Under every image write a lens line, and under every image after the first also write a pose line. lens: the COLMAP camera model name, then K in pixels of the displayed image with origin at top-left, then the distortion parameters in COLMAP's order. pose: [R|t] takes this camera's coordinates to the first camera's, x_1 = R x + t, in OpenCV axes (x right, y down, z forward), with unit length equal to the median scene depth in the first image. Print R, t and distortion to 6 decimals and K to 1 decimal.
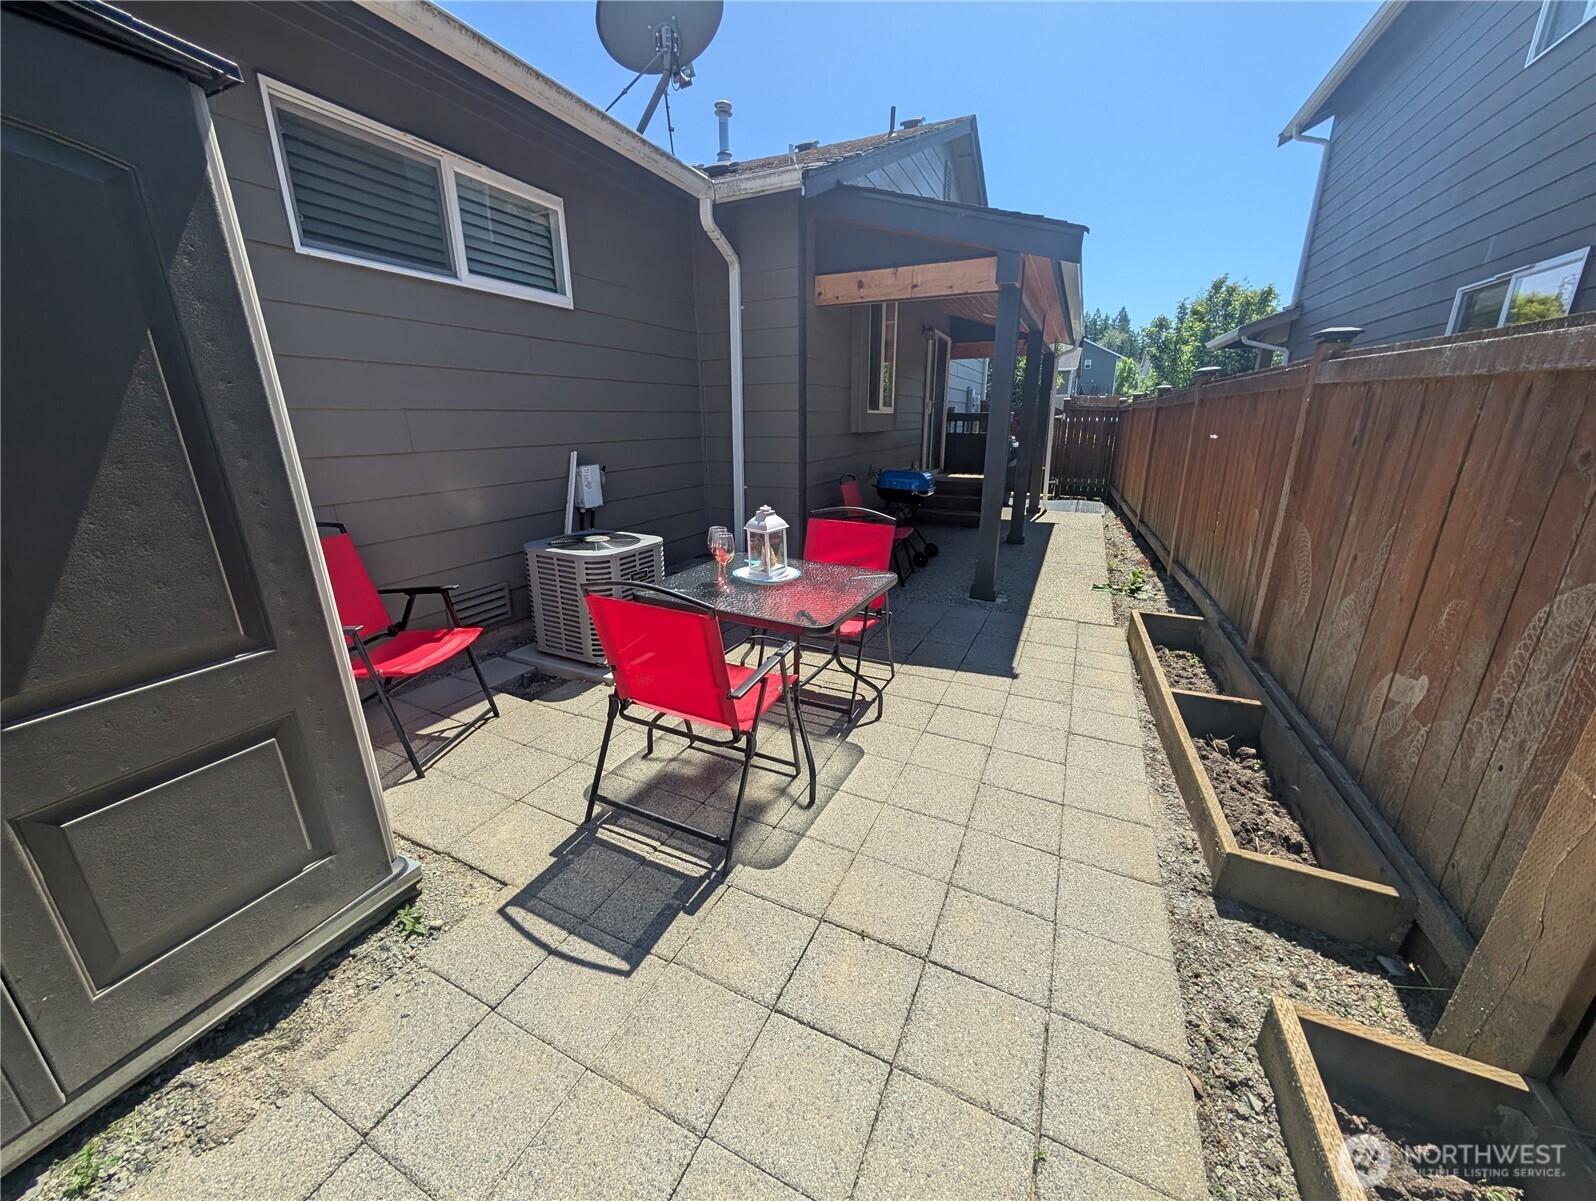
lens RADIAL K [[601.7, 0, 795.9], [0, 601.7, 598.3], [0, 0, 1]] dist [0.000322, 0.000042]
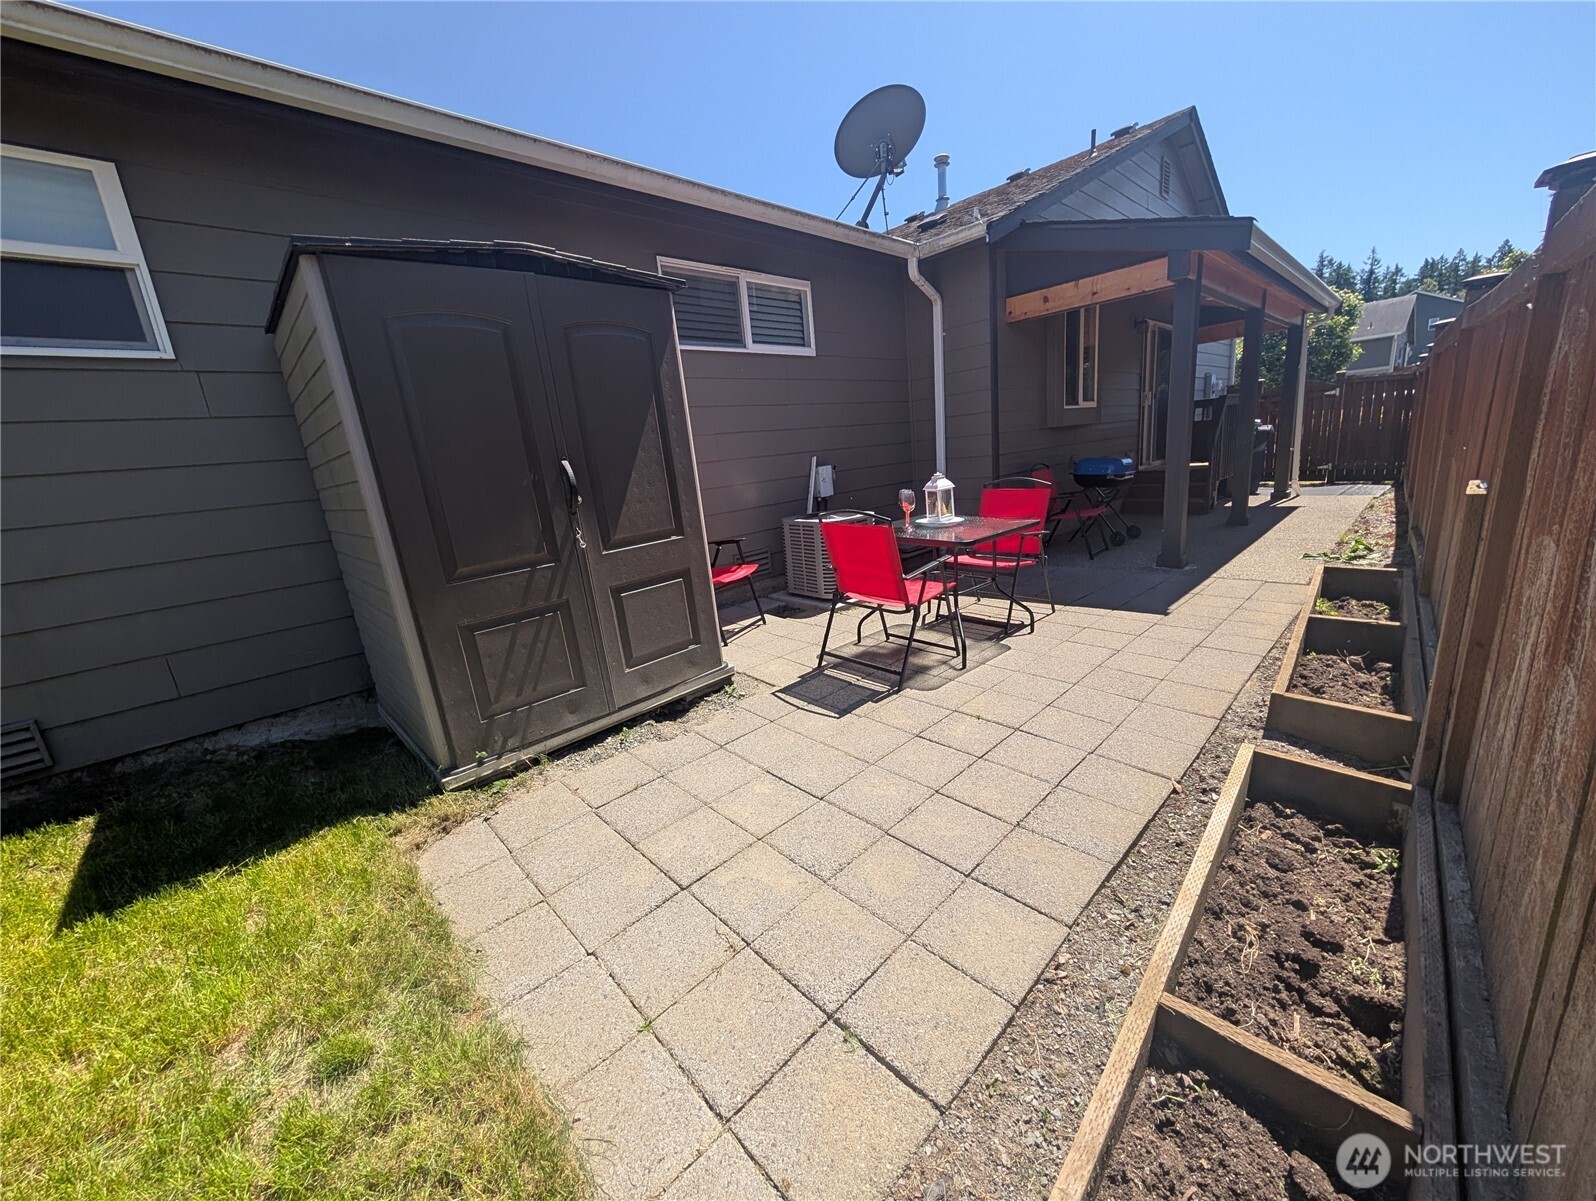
lens RADIAL K [[601.7, 0, 795.9], [0, 601.7, 598.3], [0, 0, 1]] dist [0.000322, 0.000042]
pose [[0.929817, 0.005963, -0.367975, 0.134262], [-0.018984, 0.999315, -0.031776, 0.162867], [0.367533, 0.036532, 0.929293, -0.376353]]
